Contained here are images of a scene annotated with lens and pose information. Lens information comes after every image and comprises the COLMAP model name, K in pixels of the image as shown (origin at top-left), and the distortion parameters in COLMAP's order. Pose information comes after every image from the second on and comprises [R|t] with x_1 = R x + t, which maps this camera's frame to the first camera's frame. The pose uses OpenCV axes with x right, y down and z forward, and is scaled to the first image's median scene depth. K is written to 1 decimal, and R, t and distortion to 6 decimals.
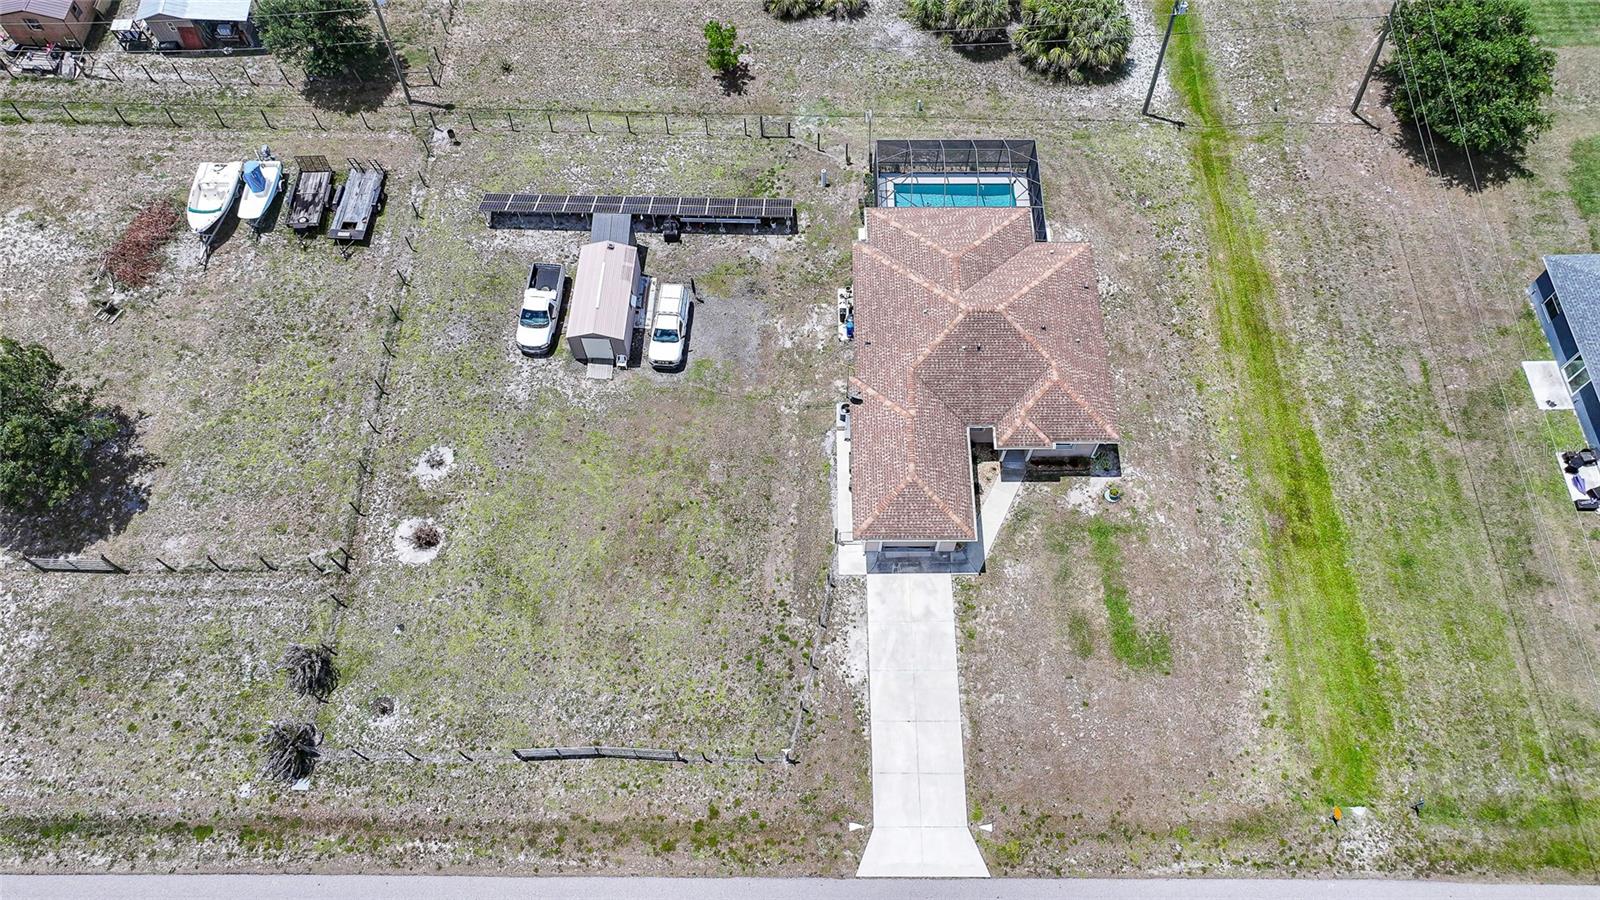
lens RADIAL K [[1124.9, 0, 807.6], [0, 1124.9, 434.0], [0, 0, 1]] dist [-0.000878, 0.010871]
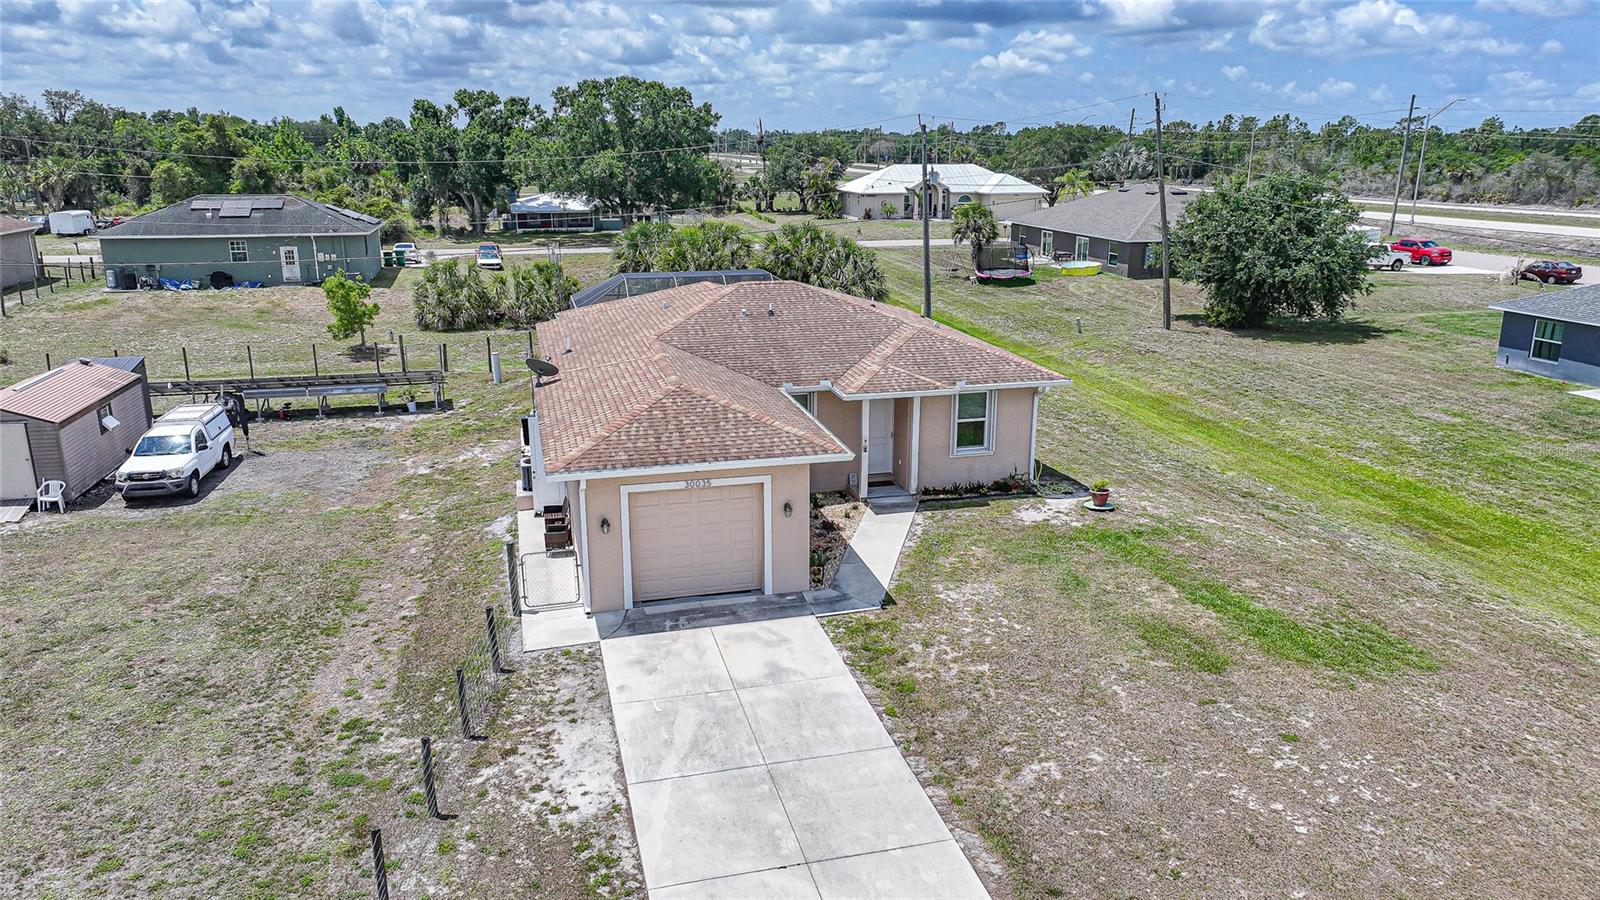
lens RADIAL K [[1124.9, 0, 807.6], [0, 1124.9, 434.0], [0, 0, 1]] dist [-0.000878, 0.010871]
pose [[0.967372, -0.063571, 0.245257, 0.031660], [0.223153, 0.672182, -0.705956, 0.357453], [-0.119979, 0.737652, 0.664435, 0.683313]]
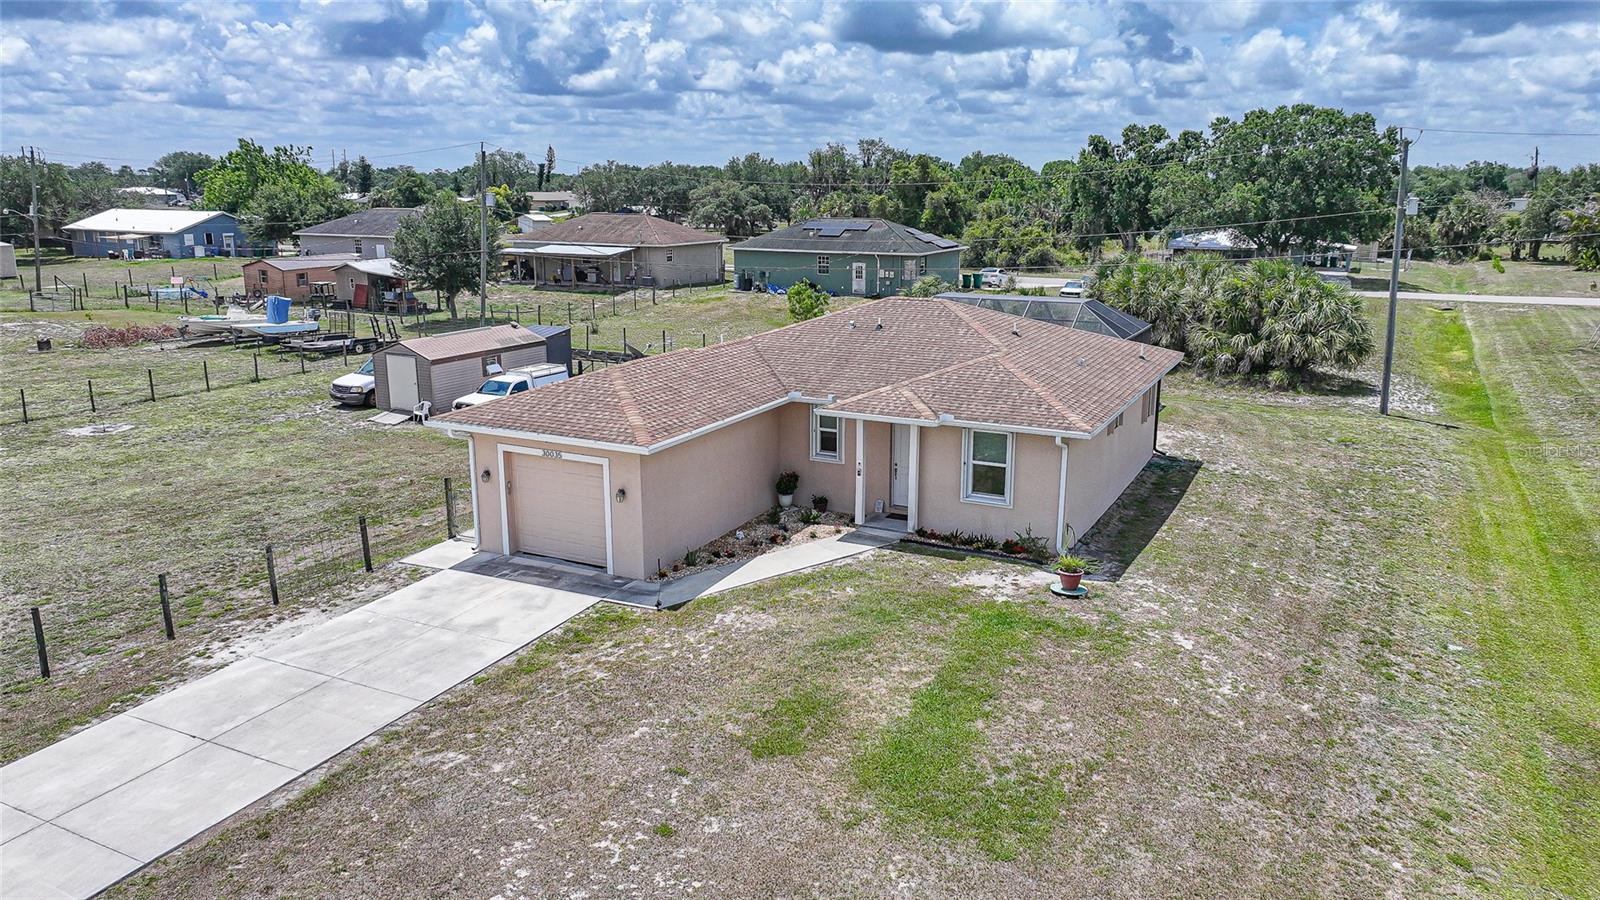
lens RADIAL K [[1118.6, 0, 808.8], [0, 1118.6, 455.5], [0, 0, 1]] dist [0.001550, 0.015235]
pose [[0.893112, 0.107478, -0.436806, 0.362736], [-0.397295, 0.643874, -0.653898, 0.323225], [0.210968, 0.757545, 0.617752, 0.719656]]
